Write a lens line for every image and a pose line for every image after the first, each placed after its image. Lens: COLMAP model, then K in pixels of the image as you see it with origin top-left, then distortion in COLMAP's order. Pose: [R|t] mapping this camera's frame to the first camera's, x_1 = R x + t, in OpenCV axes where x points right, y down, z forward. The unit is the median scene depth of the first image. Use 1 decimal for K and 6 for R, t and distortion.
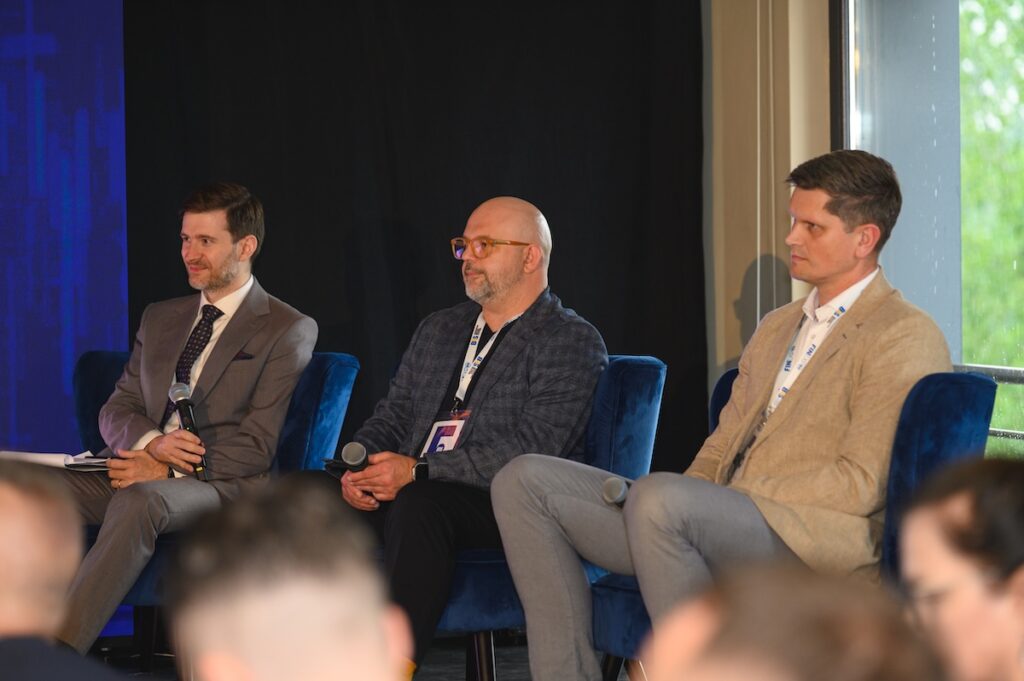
lens RADIAL K [[3568.5, 0, 512.0], [0, 3568.5, 340.5], [0, 0, 1]] dist [9.575212, -0.775822]
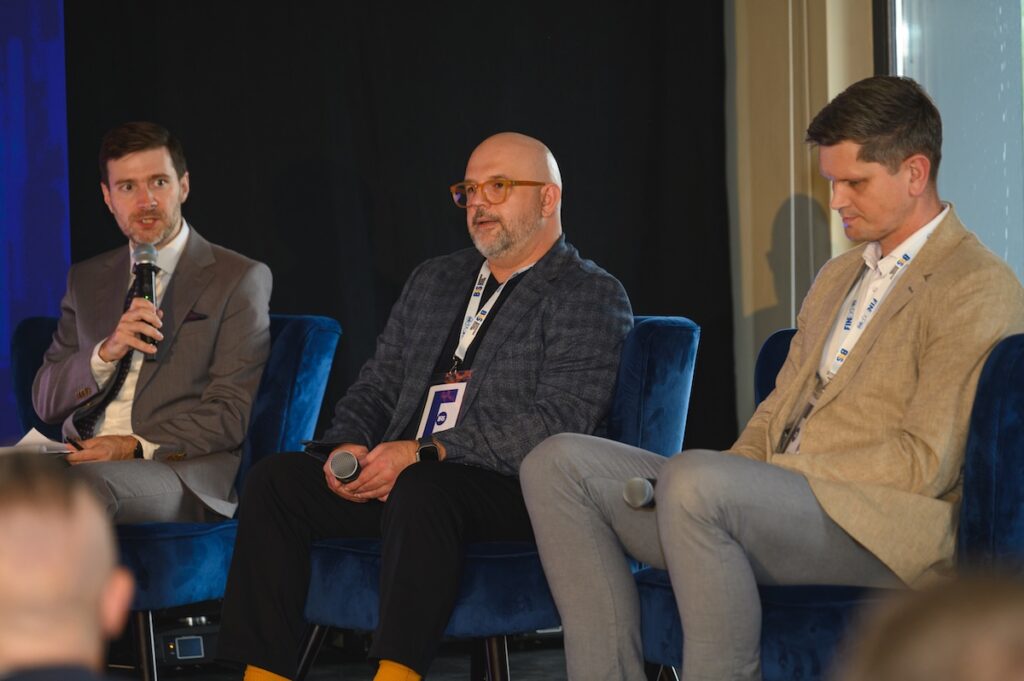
lens RADIAL K [[4624.3, 0, 512.0], [0, 4624.3, 340.5], [0, 0, 1]] dist [13.238627, 3.460652]
pose [[0.999930, -0.010927, -0.004471, 0.002794], [0.010996, 0.999816, 0.015748, -0.007542], [0.004298, -0.015796, 0.999866, -0.103984]]
